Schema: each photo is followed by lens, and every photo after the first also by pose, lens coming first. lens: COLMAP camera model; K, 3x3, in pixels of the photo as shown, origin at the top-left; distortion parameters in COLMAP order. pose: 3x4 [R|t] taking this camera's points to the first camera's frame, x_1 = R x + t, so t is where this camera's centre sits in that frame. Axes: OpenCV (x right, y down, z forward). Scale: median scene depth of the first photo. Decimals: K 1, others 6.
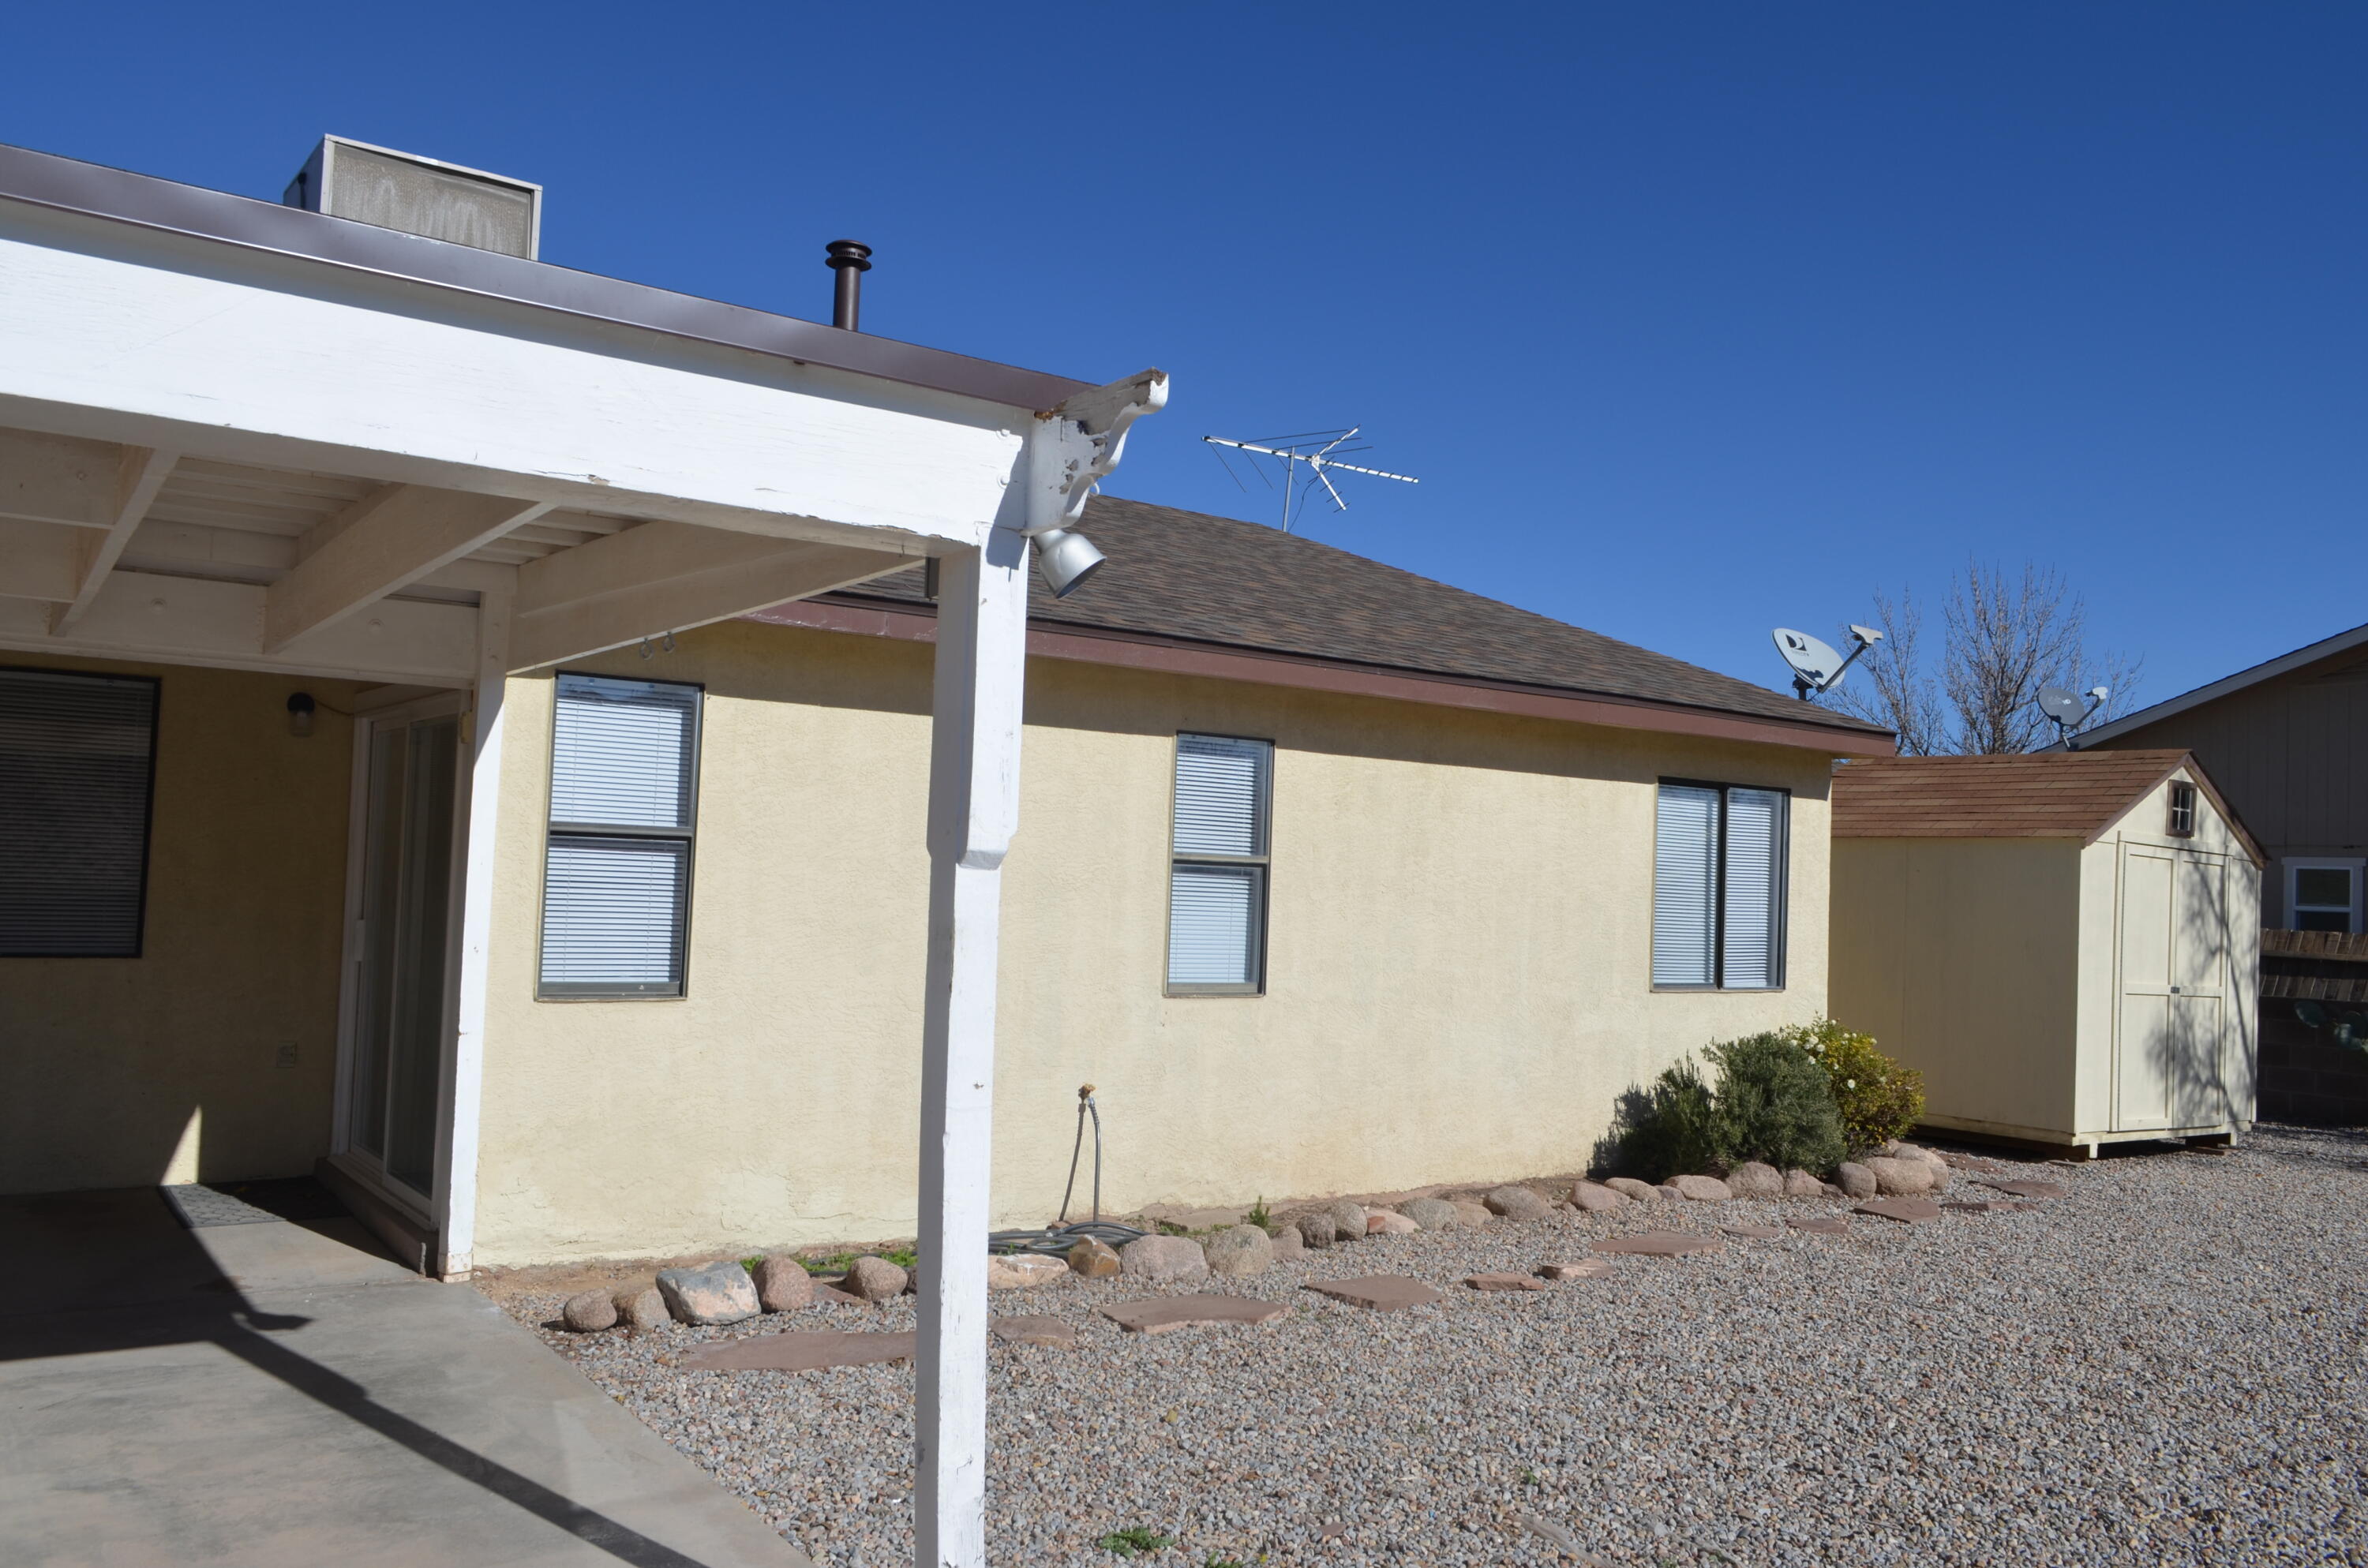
lens RADIAL K [[1820.4, 0, 1186.4], [0, 1820.4, 779.5], [0, 0, 1]] dist [-0.010169, 0.010617]
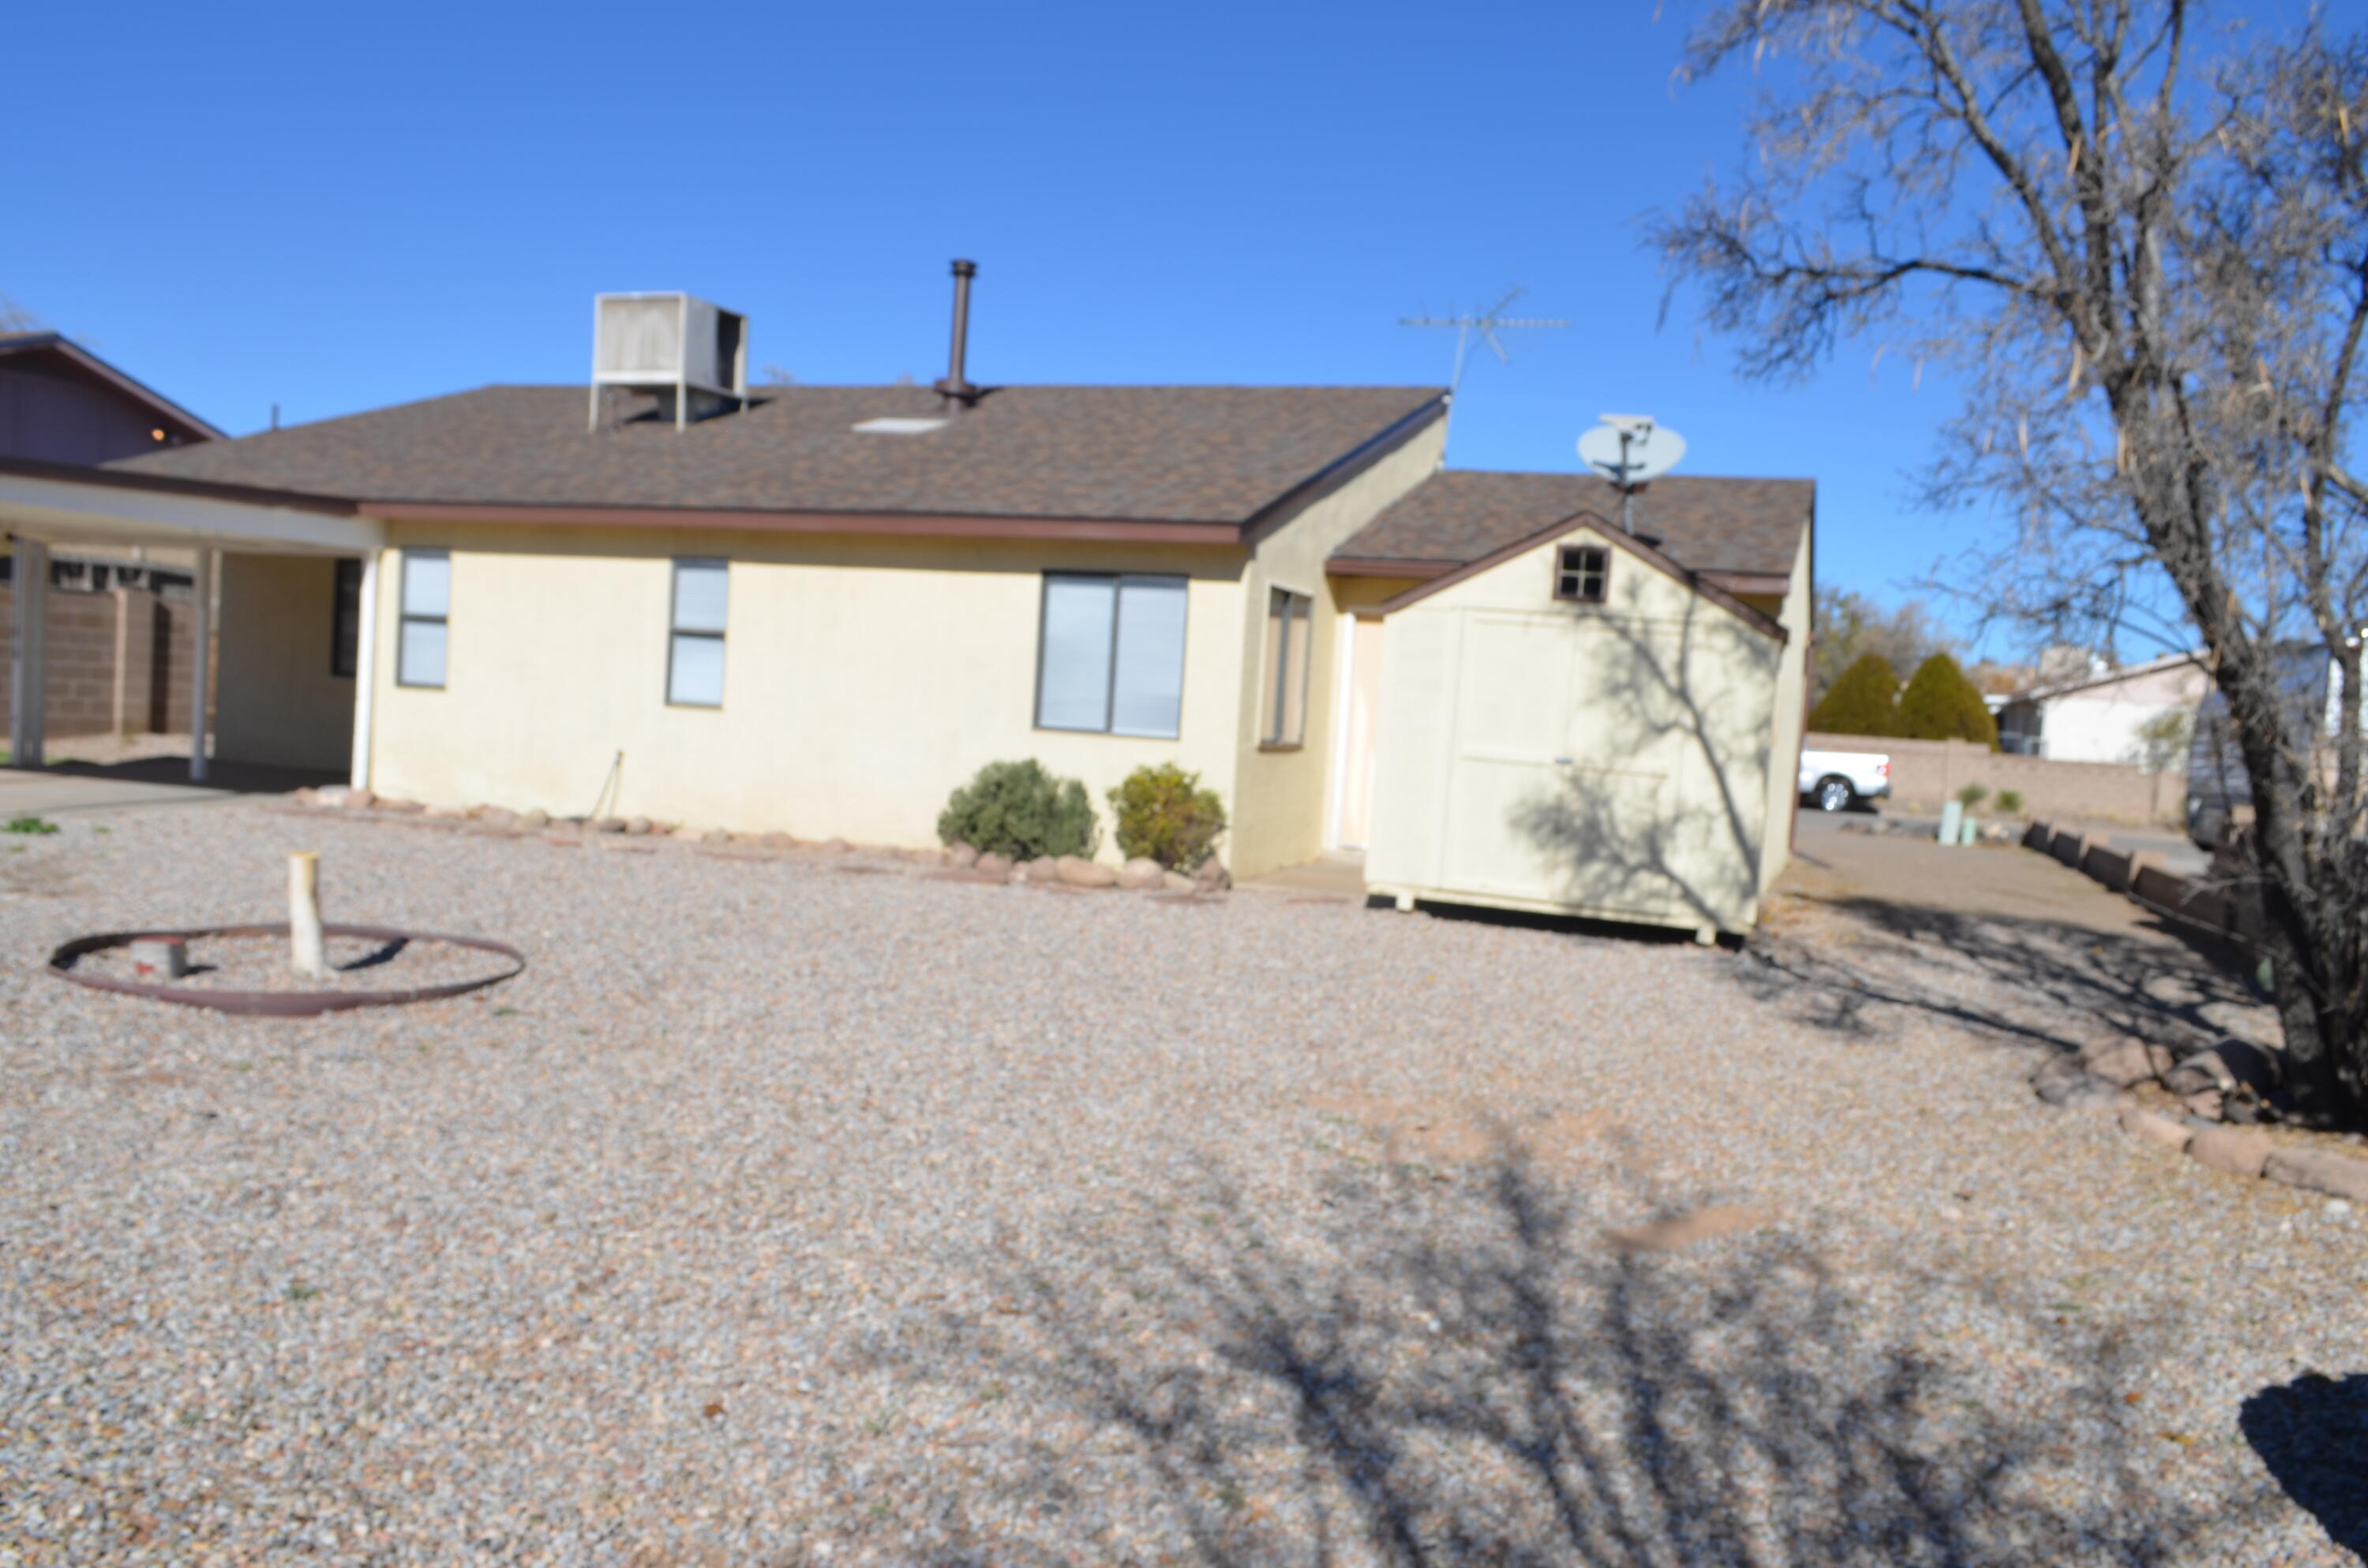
lens RADIAL K [[1820.4, 0, 1190.8], [0, 1820.4, 789.9], [0, 0, 1]] dist [-0.010169, 0.010617]
pose [[0.558695, 0.034625, -0.828650, 1.363844], [0.003478, 0.999022, 0.044089, 0.096226], [0.829366, -0.027515, 0.558028, 0.323335]]
